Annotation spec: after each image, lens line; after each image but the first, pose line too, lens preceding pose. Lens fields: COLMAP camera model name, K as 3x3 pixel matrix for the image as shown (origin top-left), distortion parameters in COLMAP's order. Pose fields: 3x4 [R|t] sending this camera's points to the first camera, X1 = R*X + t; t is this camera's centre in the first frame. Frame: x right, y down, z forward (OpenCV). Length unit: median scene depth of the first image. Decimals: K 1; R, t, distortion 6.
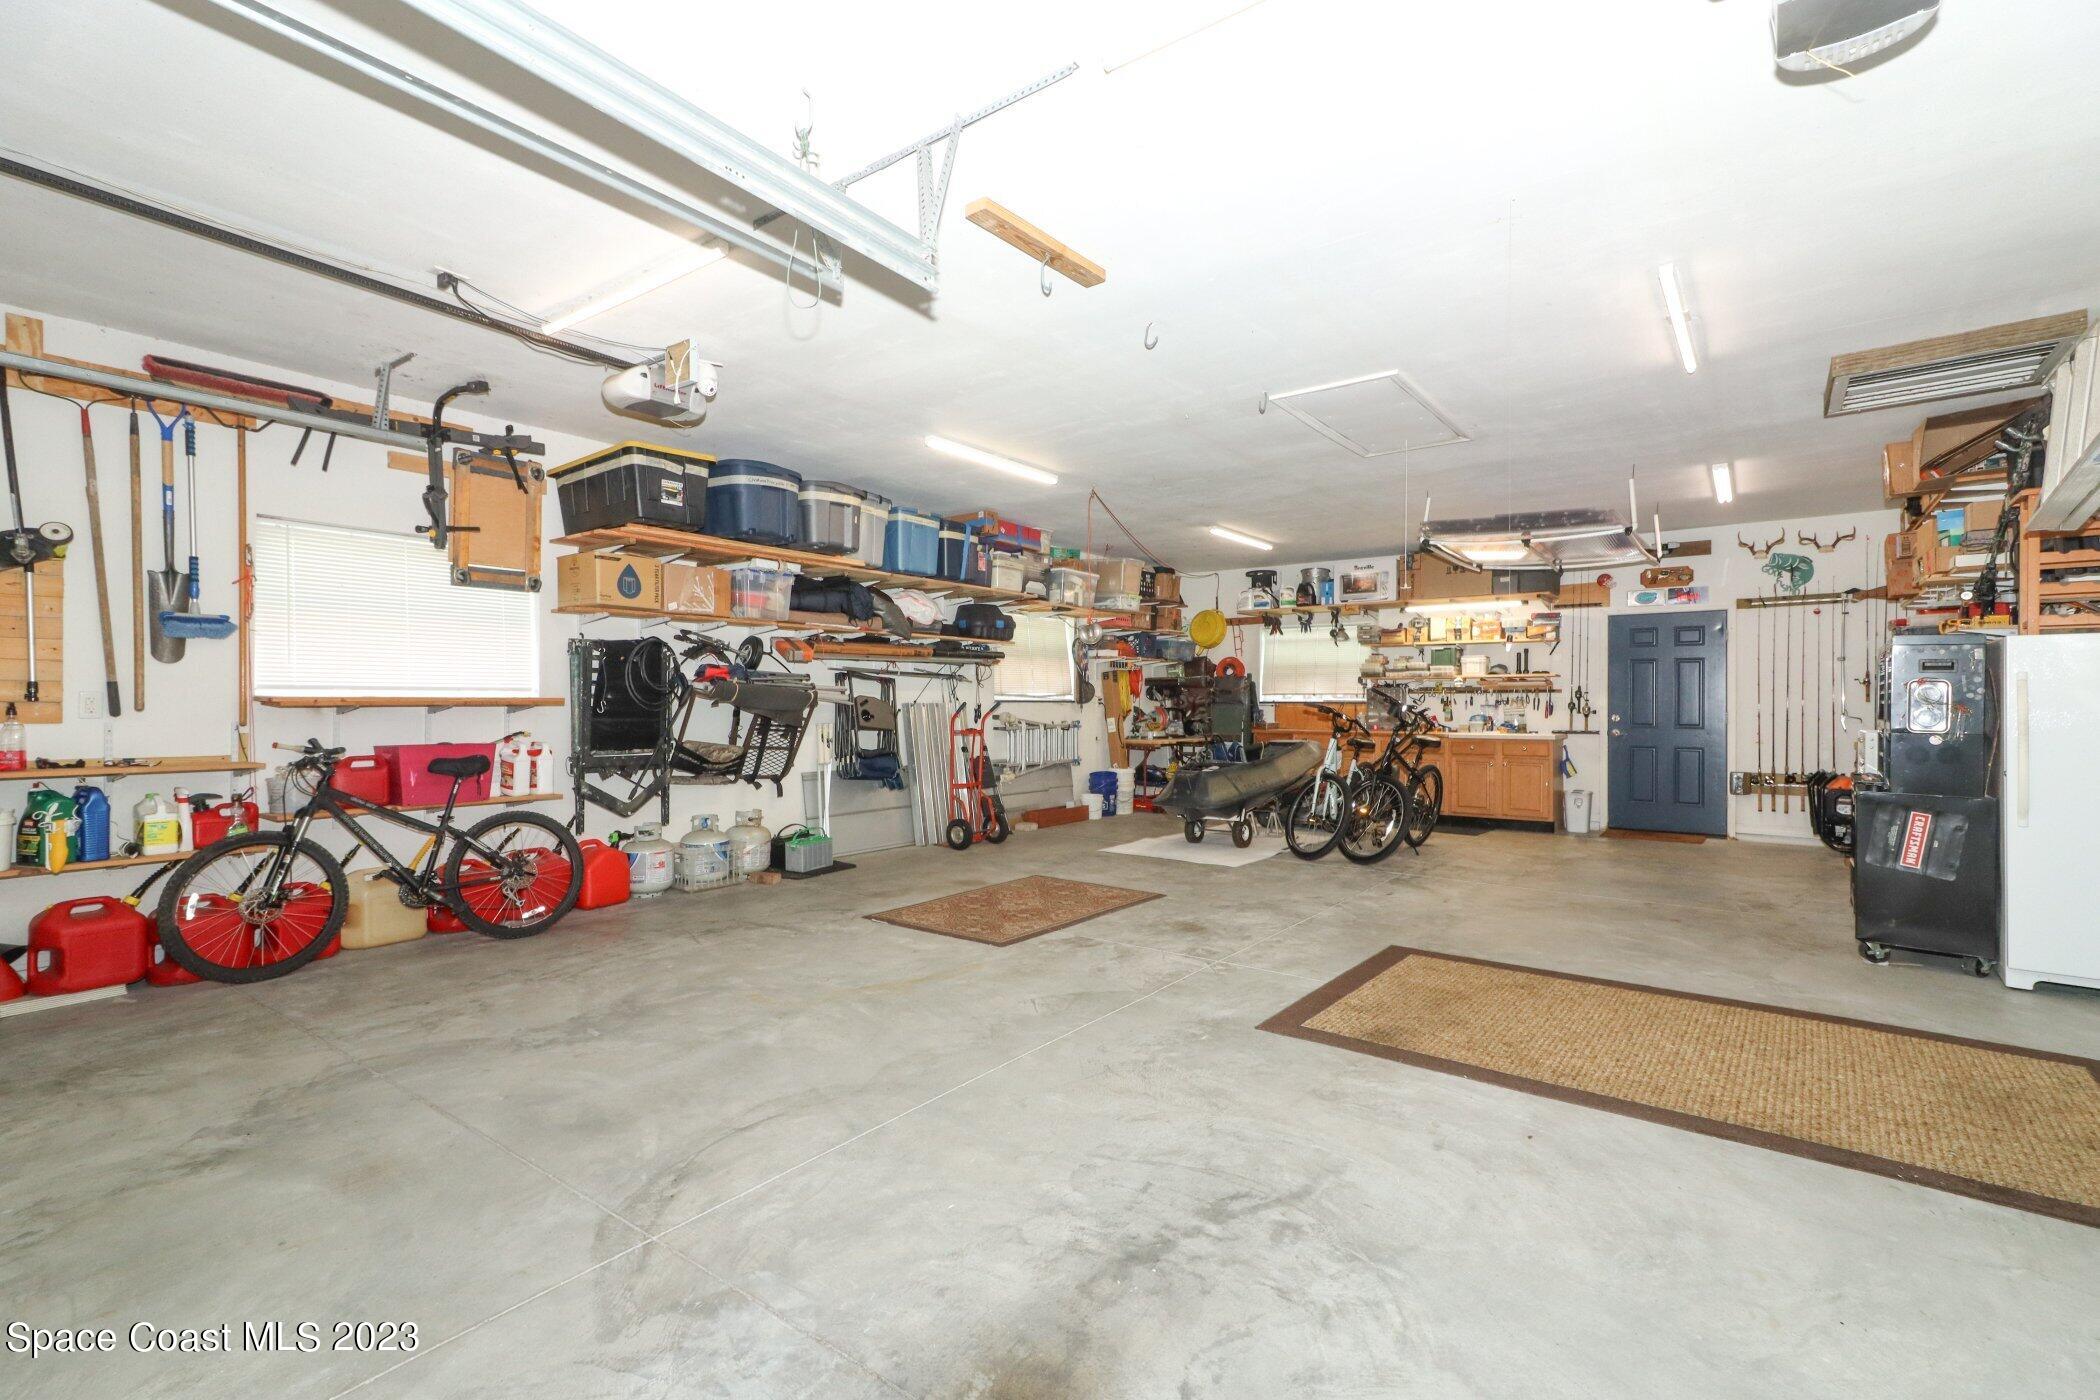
lens RADIAL K [[948.3, 0, 1050.0], [0, 948.3, 700.0], [0, 0, 1]] dist [0.021343, -0.000246]
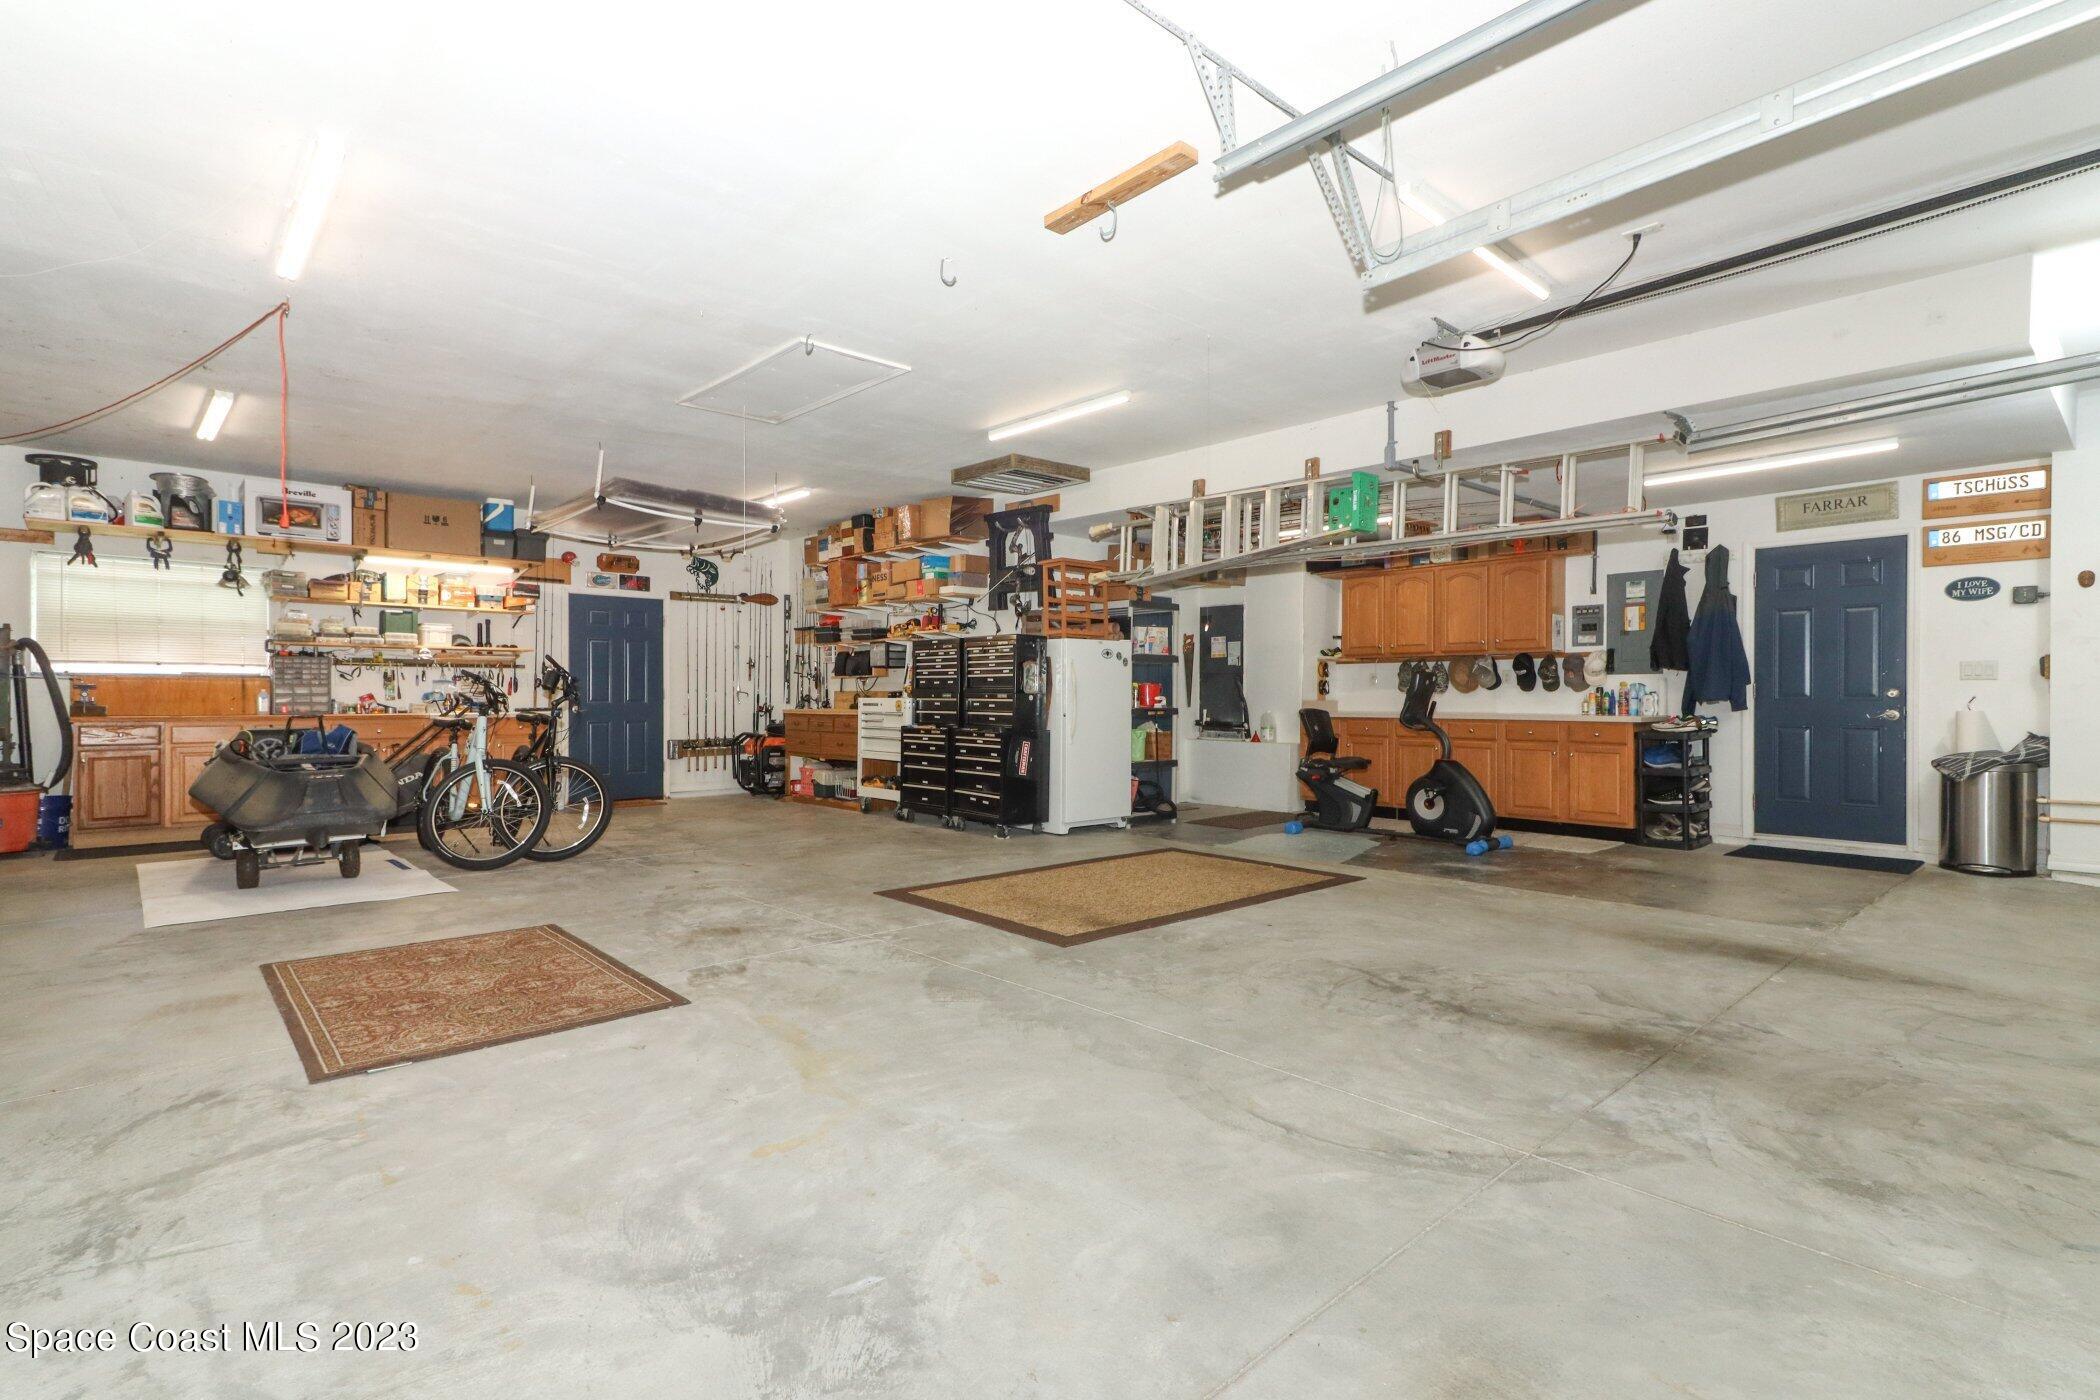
lens RADIAL K [[994.0, 0, 1050.0], [0, 994.0, 700.0], [0, 0, 1]] dist [0.023060, 0.000280]
pose [[0.183602, -0.006489, 0.982979, -0.740446], [-0.003083, 0.999969, 0.007177, 0.031463], [-0.982996, -0.004348, 0.183576, 0.618956]]
